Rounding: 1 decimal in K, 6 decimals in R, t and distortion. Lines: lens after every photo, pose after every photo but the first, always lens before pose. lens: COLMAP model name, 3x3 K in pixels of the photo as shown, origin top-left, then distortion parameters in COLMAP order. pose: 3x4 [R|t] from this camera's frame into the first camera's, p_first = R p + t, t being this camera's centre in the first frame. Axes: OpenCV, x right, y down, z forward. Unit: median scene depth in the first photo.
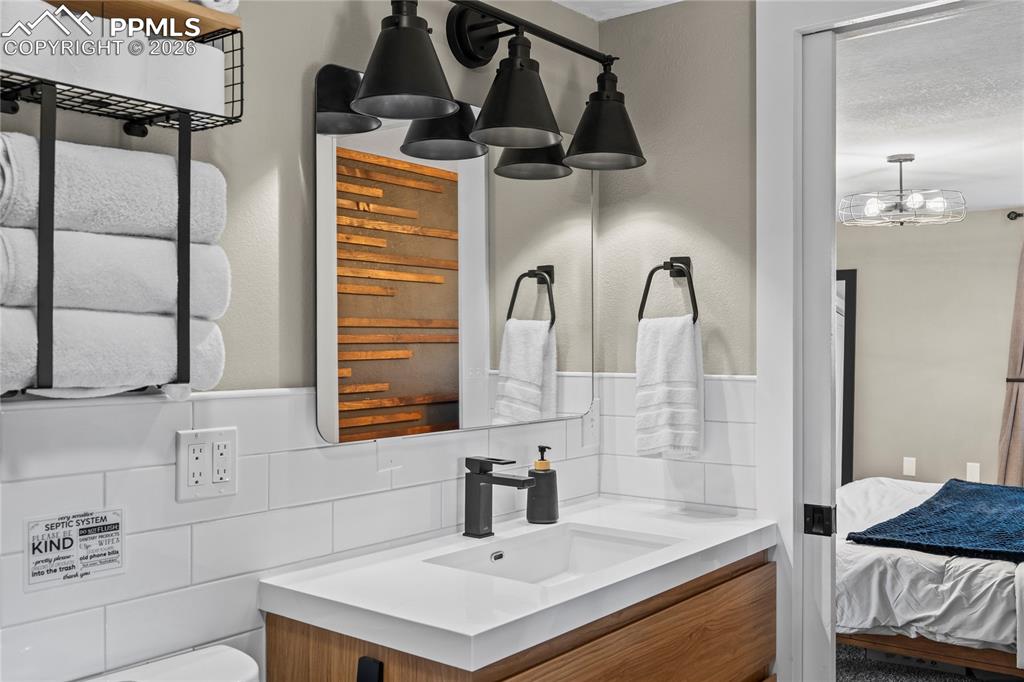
lens RADIAL K [[963.2, 0, 516.8], [0, 963.2, 342.7], [0, 0, 1]] dist [-0.002784, 0.000000]
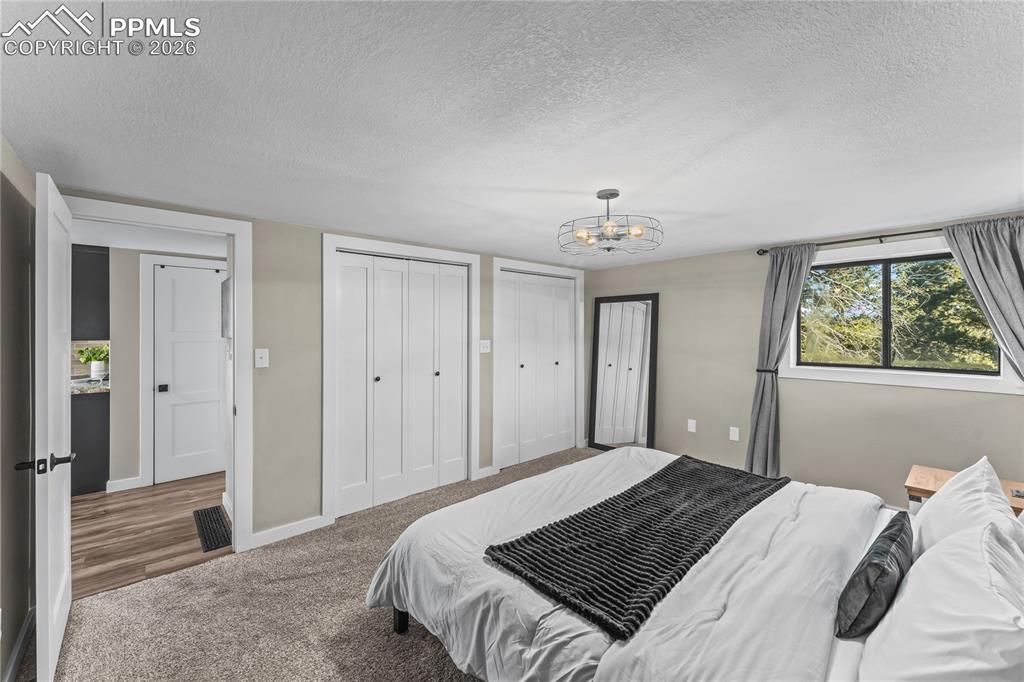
lens RADIAL K [[417.7, 0, 509.5], [0, 417.7, 334.7], [0, 0, 1]] dist [-0.000574, -0.000566]
pose [[0.983985, 0.002174, -0.178240, 0.454544], [-0.000845, 0.999971, 0.007530, -0.029815], [0.178251, -0.007259, 0.983958, 0.584454]]
